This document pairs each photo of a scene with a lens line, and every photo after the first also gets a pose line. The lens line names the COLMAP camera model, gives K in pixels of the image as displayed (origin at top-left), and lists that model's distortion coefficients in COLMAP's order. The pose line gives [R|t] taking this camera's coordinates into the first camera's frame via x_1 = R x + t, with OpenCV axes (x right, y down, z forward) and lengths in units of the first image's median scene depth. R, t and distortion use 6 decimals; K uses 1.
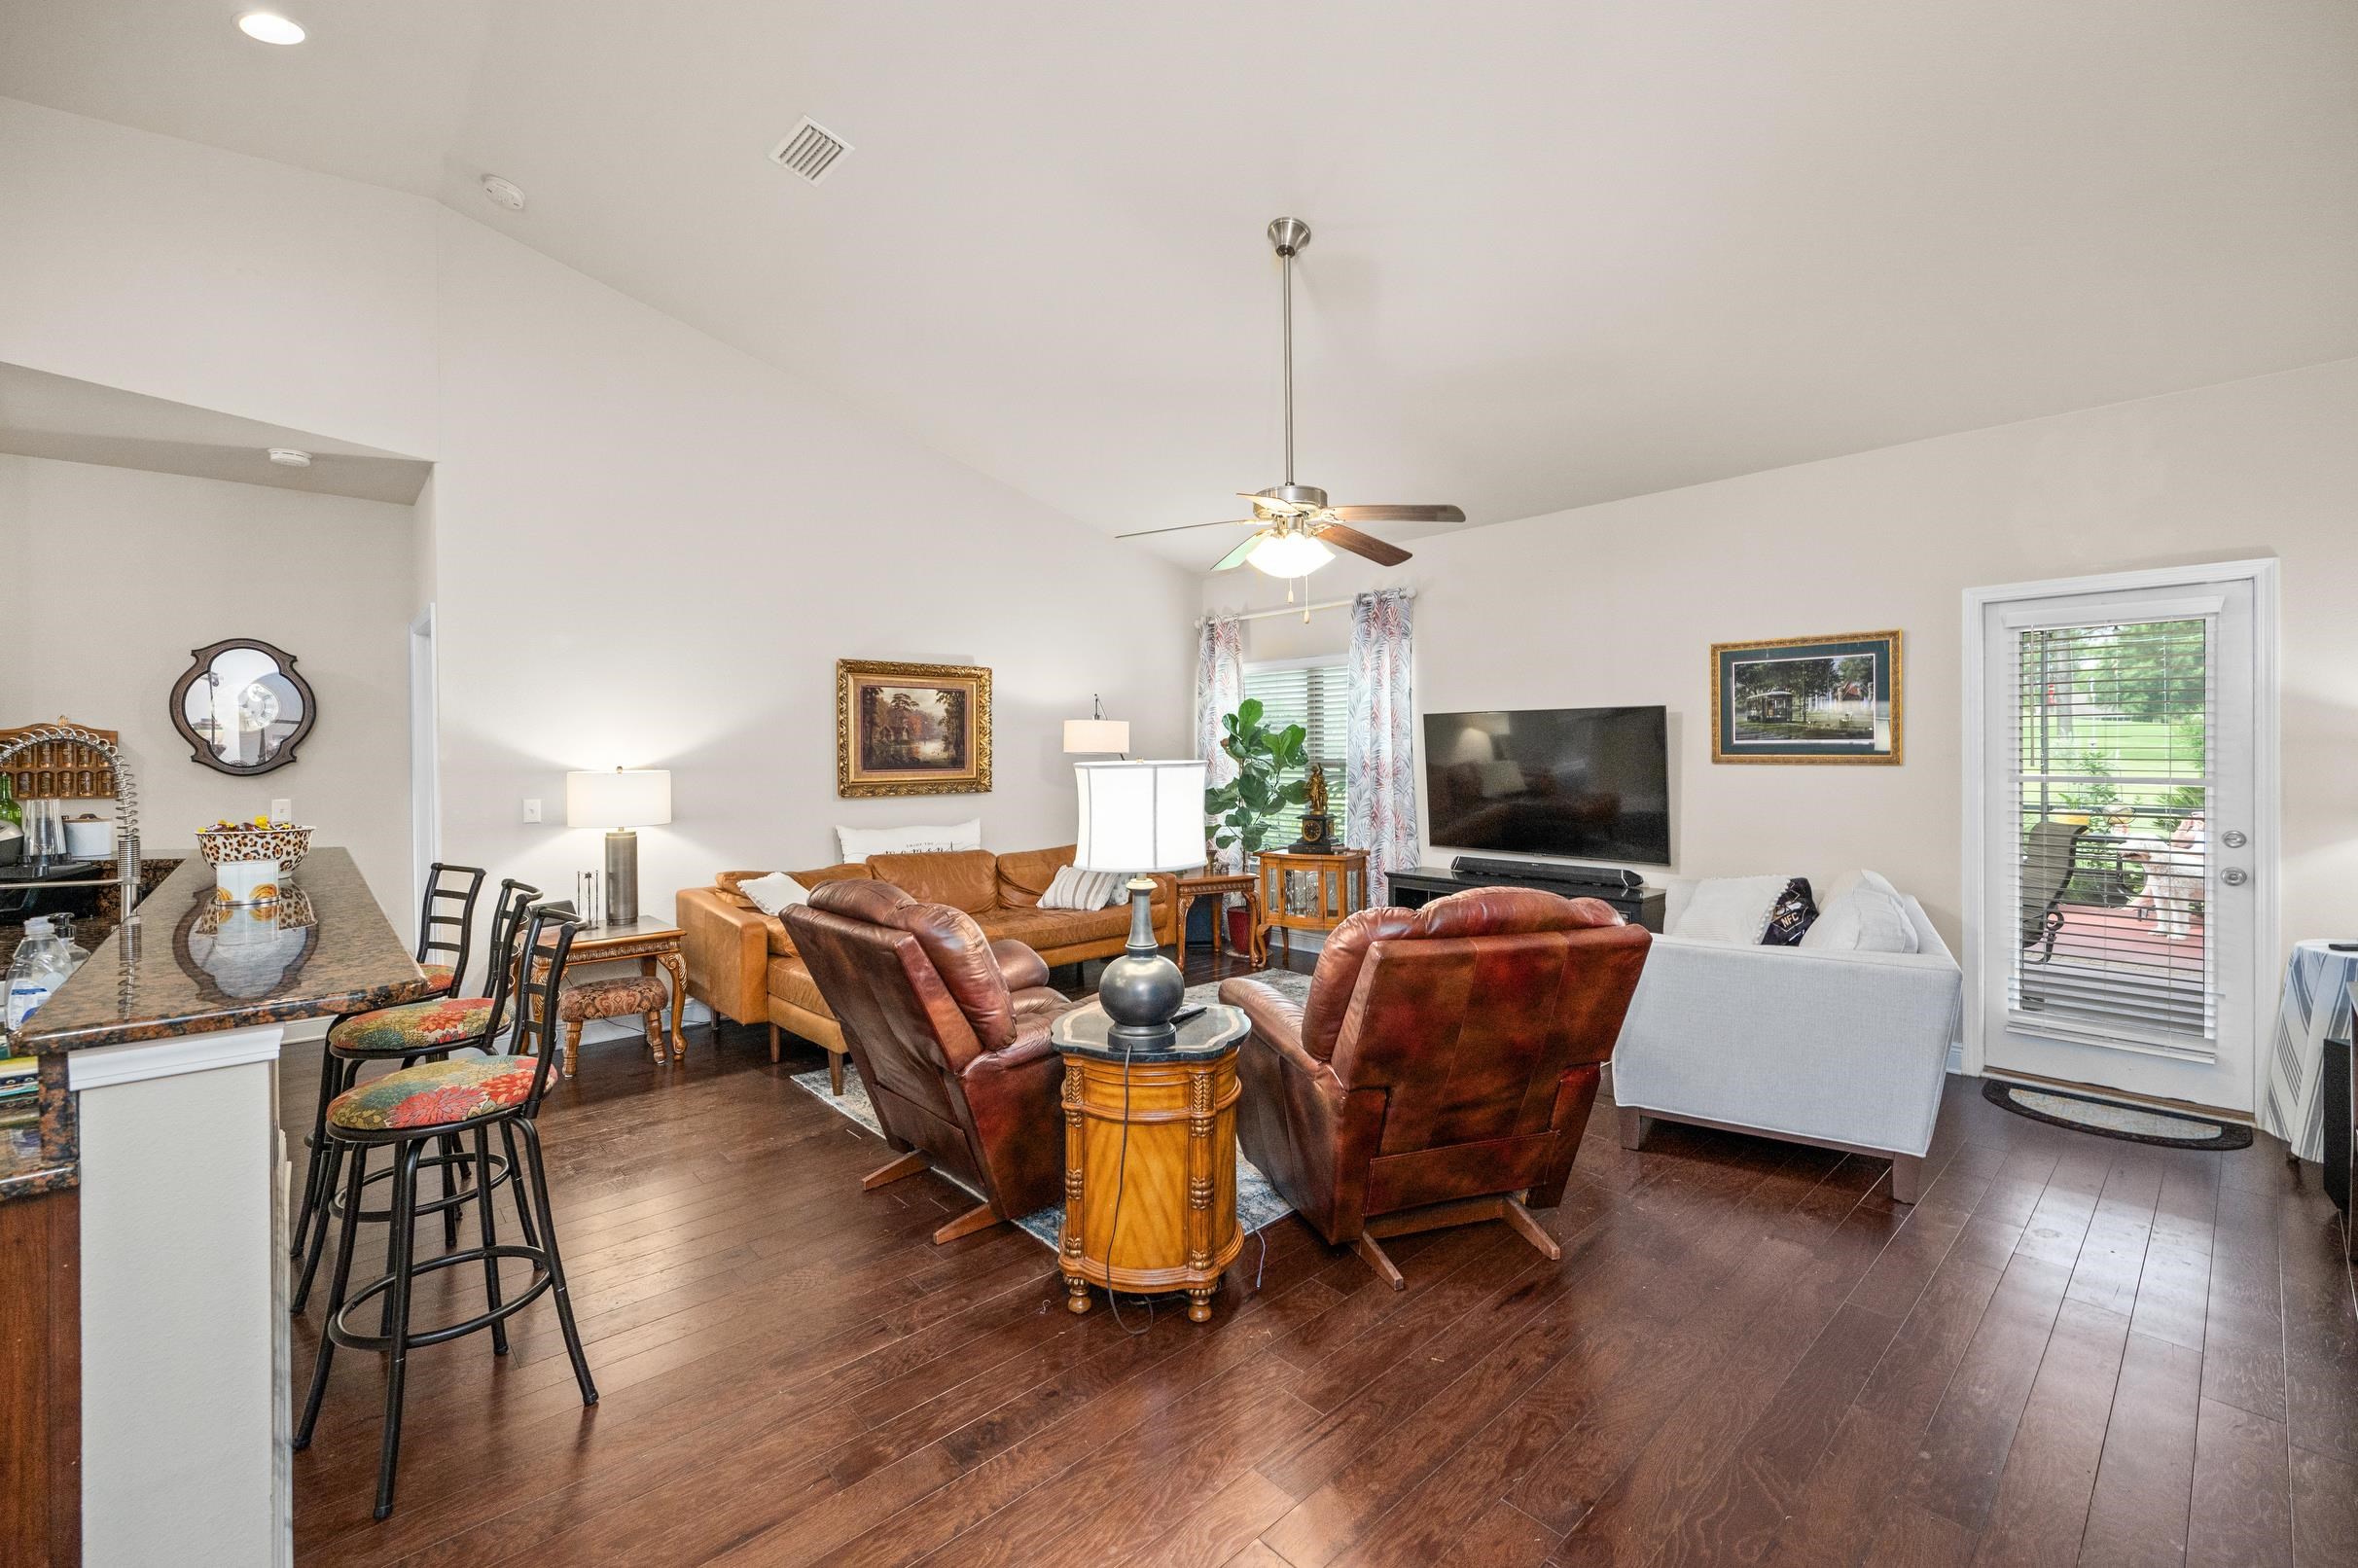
lens RADIAL K [[980.2, 0, 1172.9], [0, 980.2, 769.7], [0, 0, 1]] dist [0.000835, 0.000066]
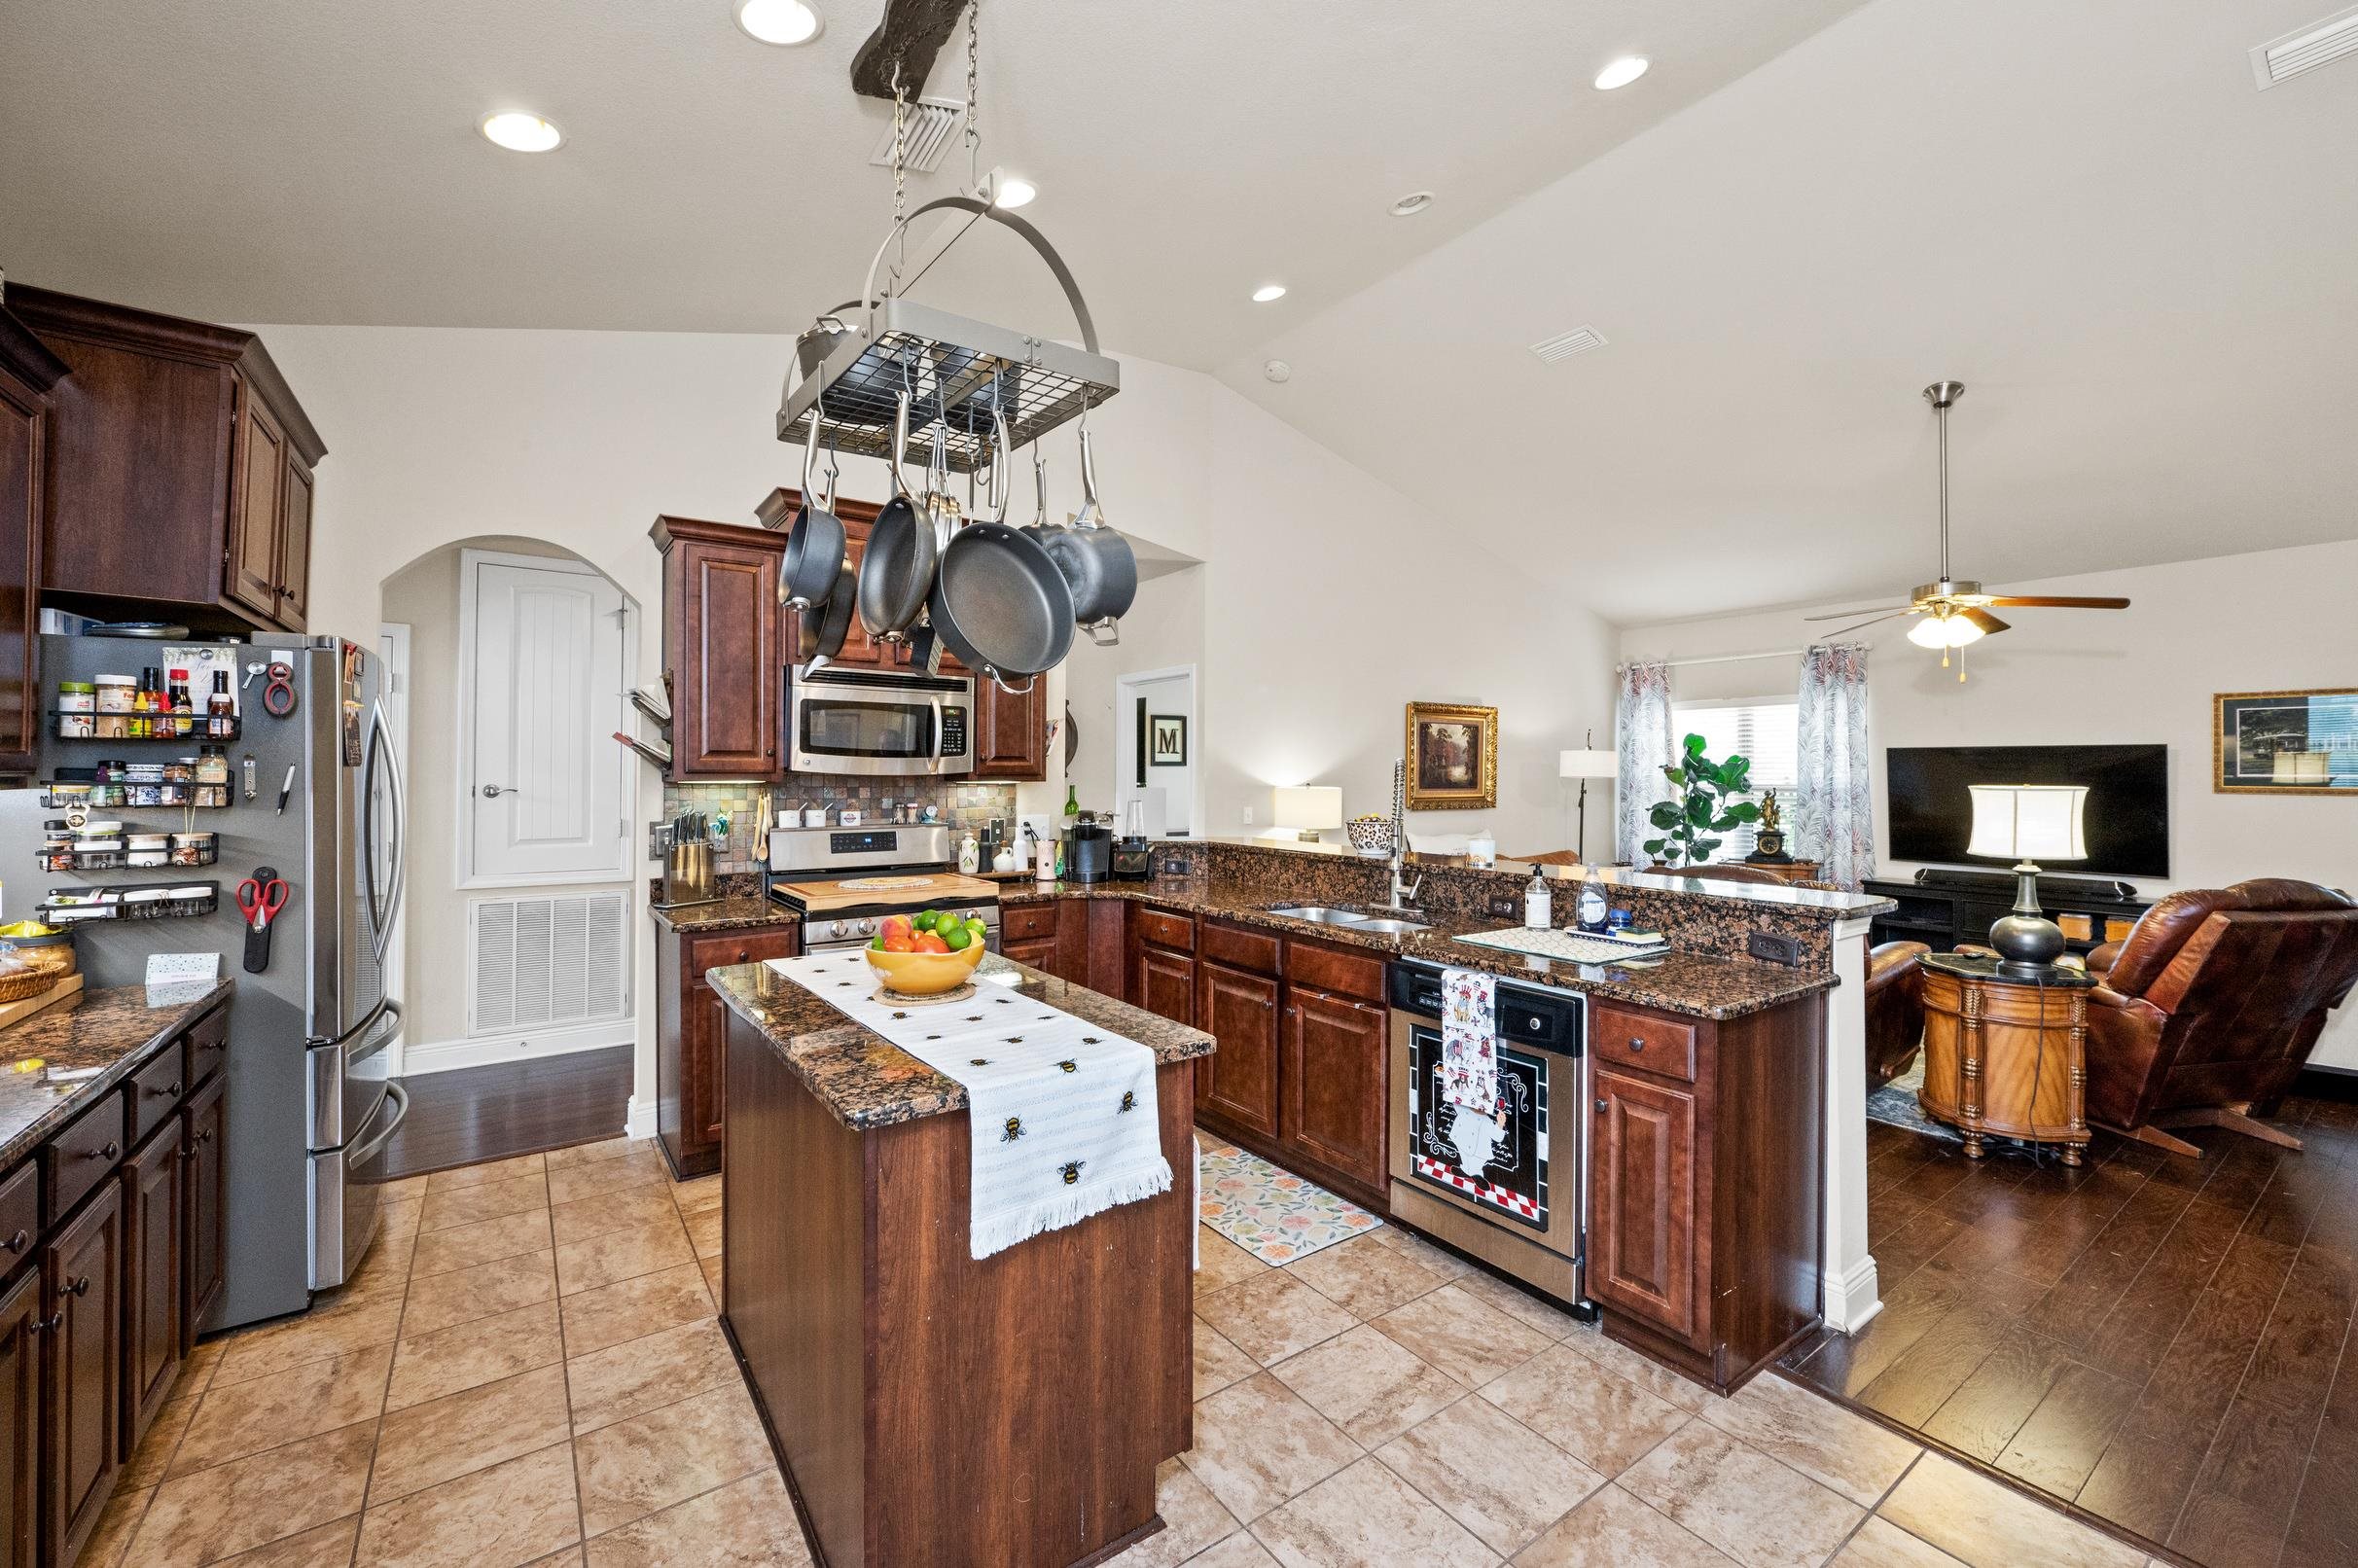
lens RADIAL K [[942.2, 0, 1174.1], [0, 942.2, 765.9], [0, 0, 1]] dist [0.000314, 0.000071]
pose [[0.992483, 0.010909, -0.121896, -0.469735], [-0.014107, 0.999578, -0.025400, 0.006101], [0.121567, 0.026929, 0.992218, -0.240199]]
